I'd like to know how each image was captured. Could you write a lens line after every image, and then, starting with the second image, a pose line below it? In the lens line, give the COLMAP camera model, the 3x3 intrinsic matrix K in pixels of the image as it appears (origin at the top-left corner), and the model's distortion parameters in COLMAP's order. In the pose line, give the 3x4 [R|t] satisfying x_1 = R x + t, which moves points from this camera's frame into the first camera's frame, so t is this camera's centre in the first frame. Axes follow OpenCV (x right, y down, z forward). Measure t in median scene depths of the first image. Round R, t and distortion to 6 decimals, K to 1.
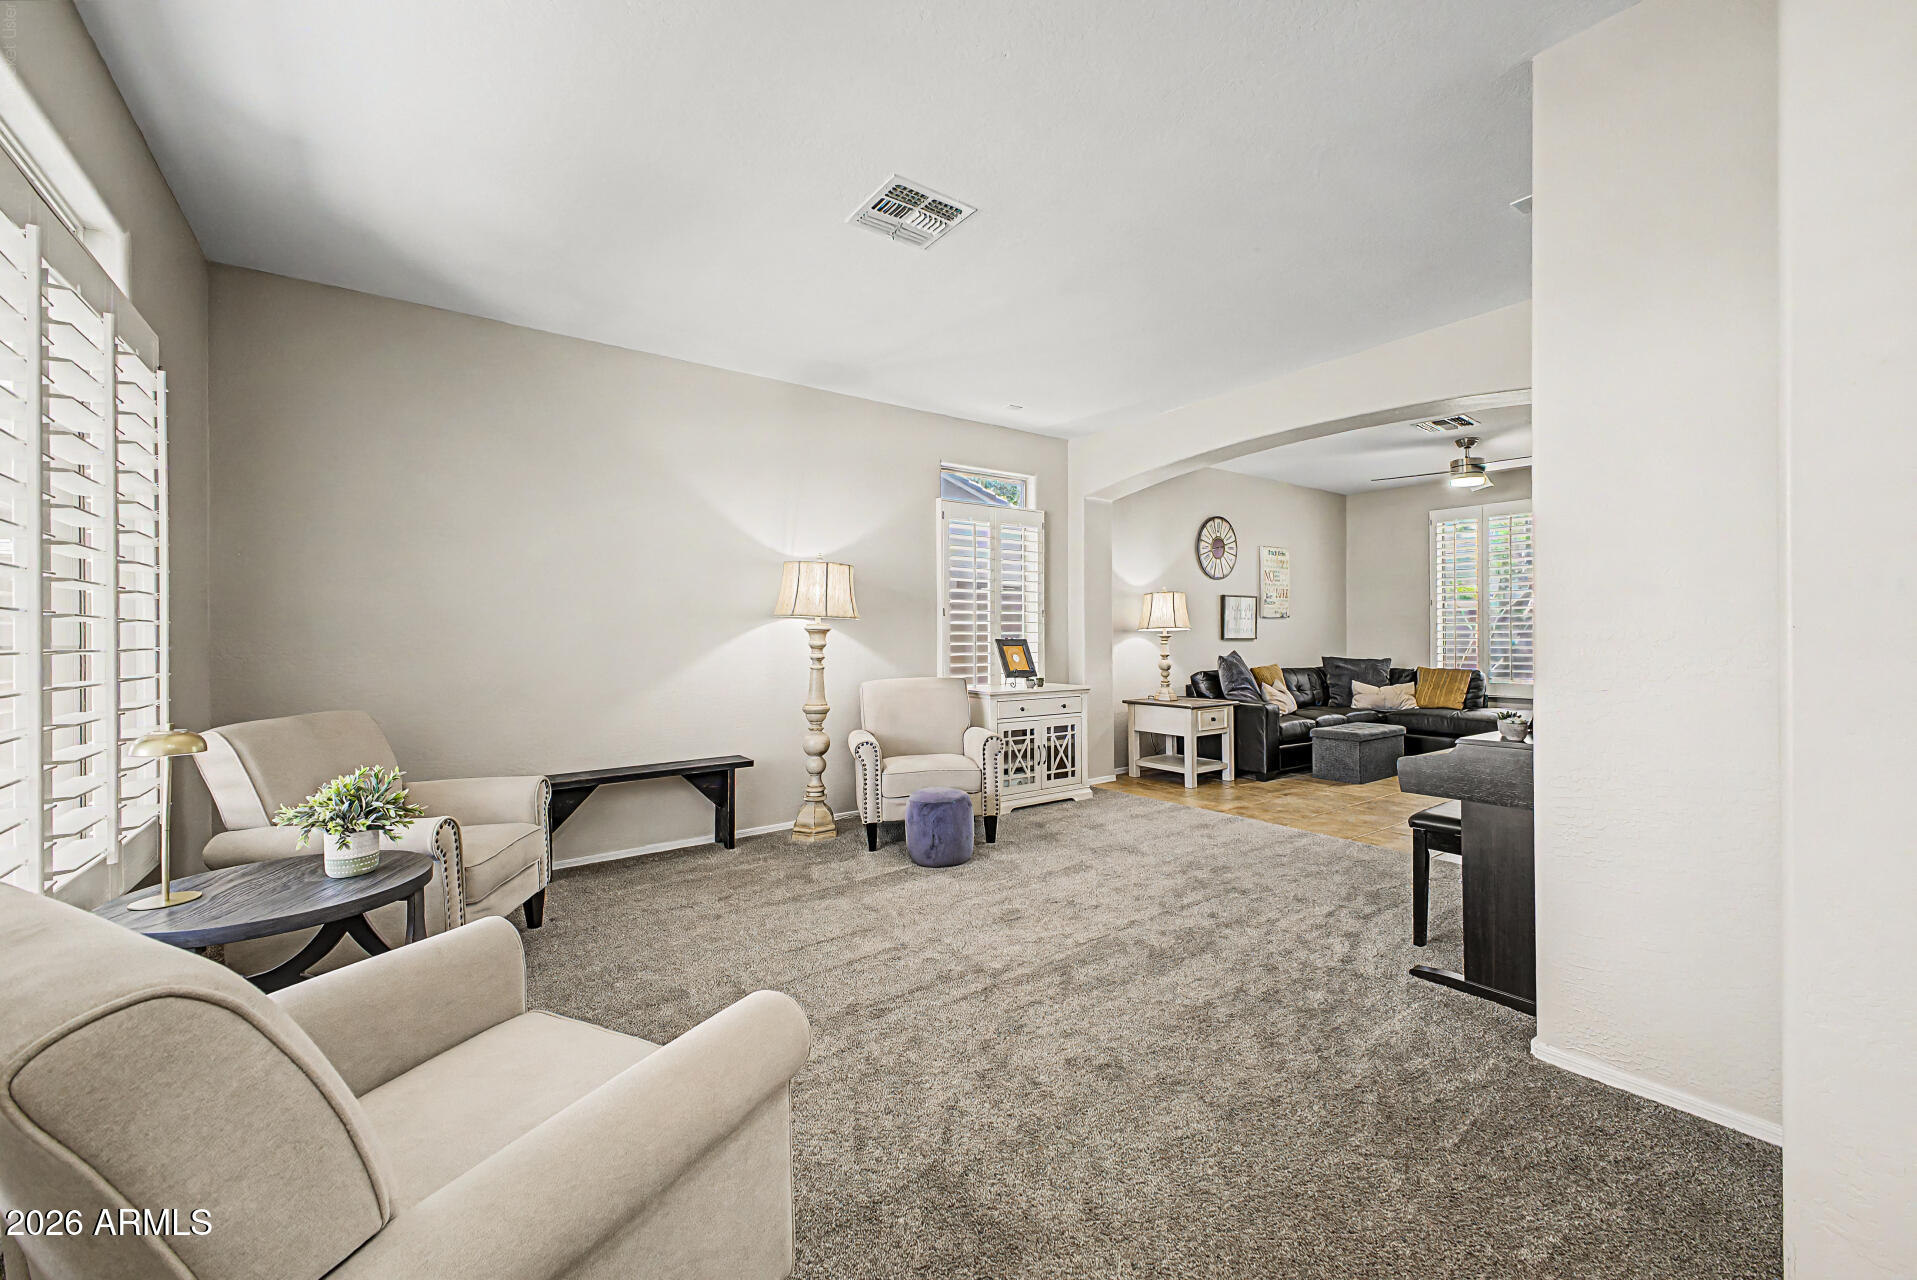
lens RADIAL K [[762.0, 0, 957.6], [0, 762.0, 640.3], [0, 0, 1]] dist [0.000385, -0.000512]
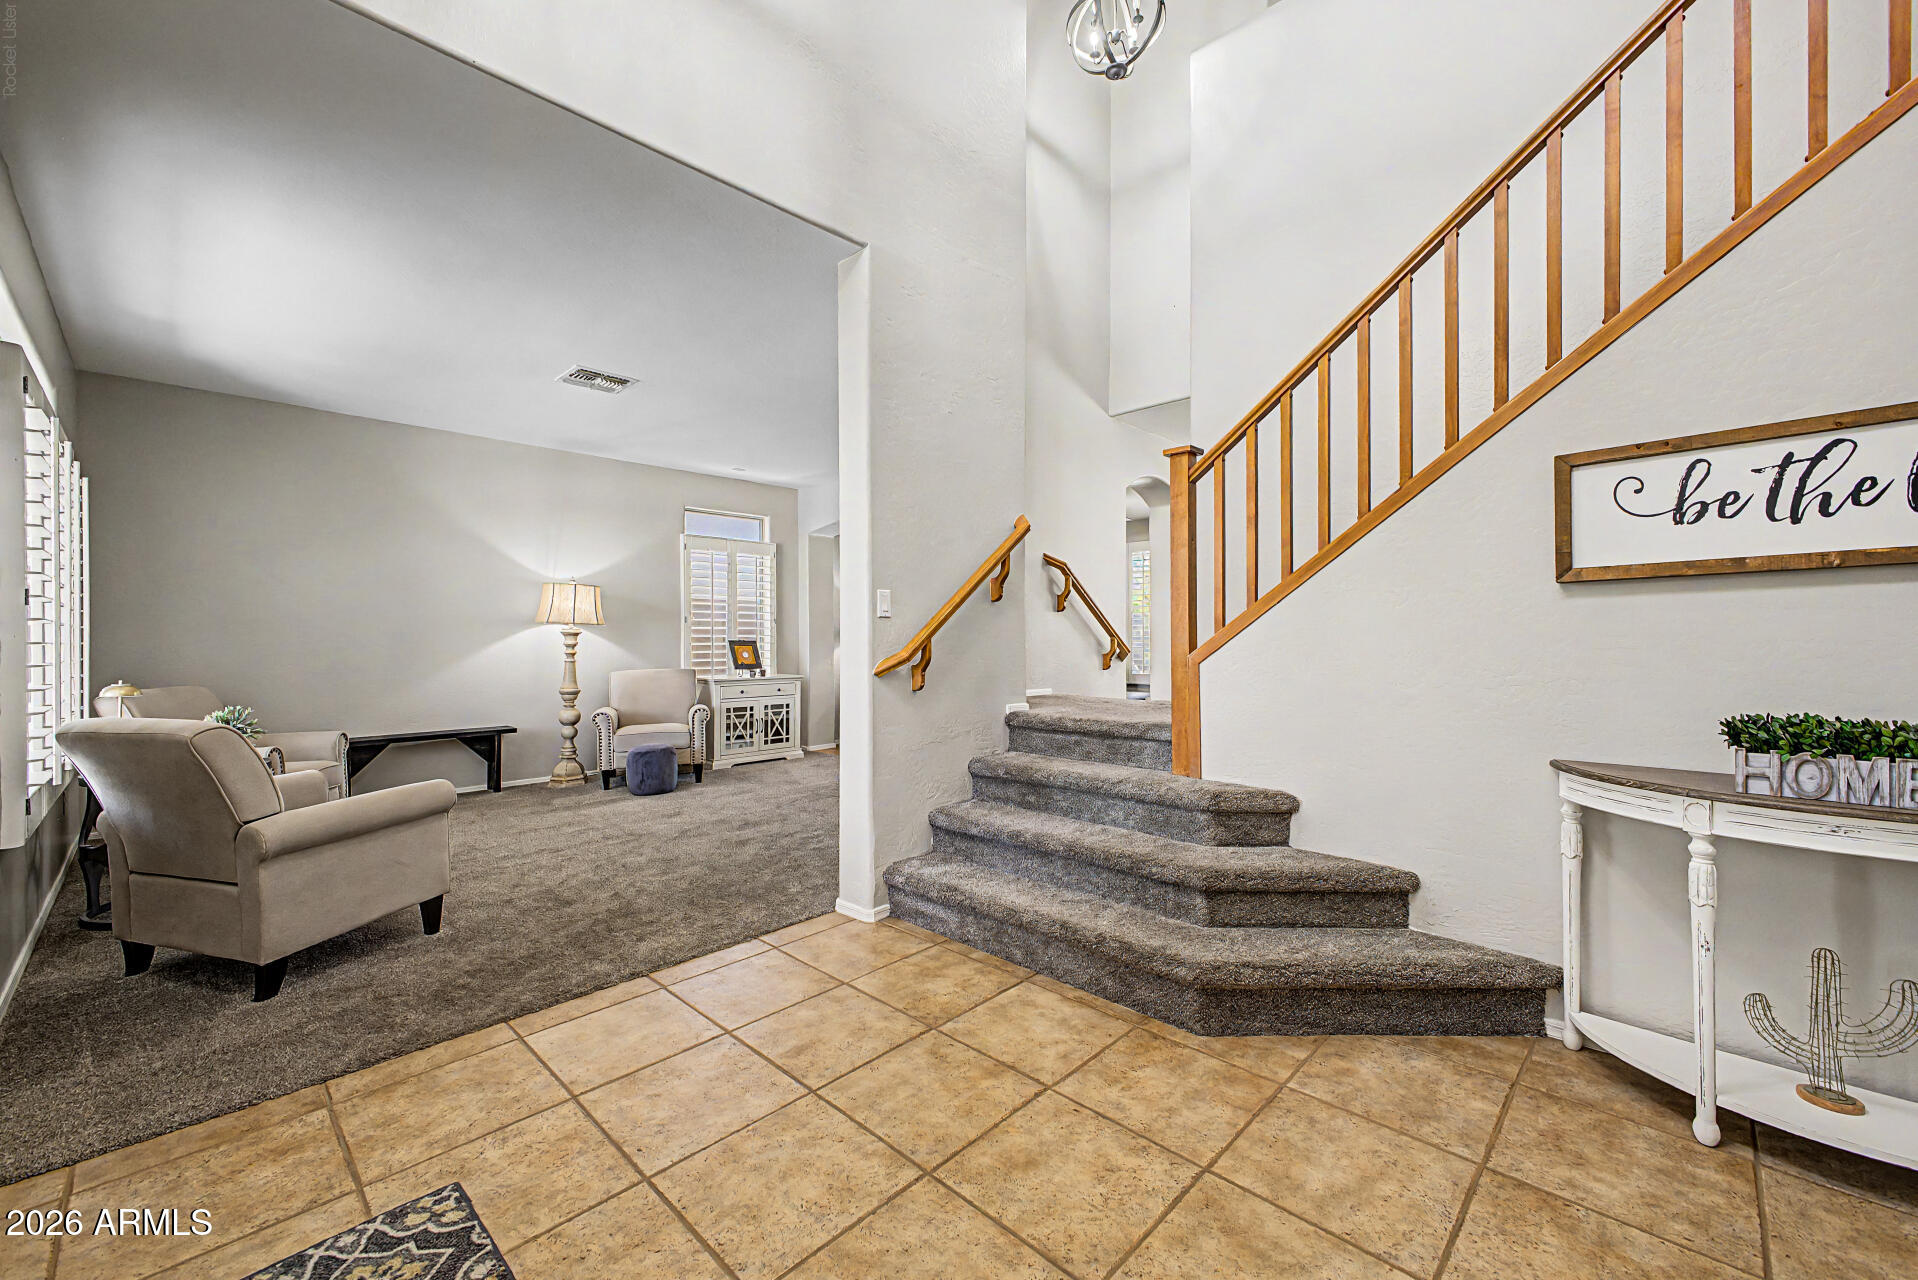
lens RADIAL K [[762.4, 0, 961.0], [0, 762.4, 635.1], [0, 0, 1]] dist [0.000385, -0.000512]
pose [[0.984240, 0.002640, 0.176816, 0.230723], [-0.000689, 0.999938, -0.011095, 0.004328], [-0.176835, 0.010798, 0.984181, -0.411403]]
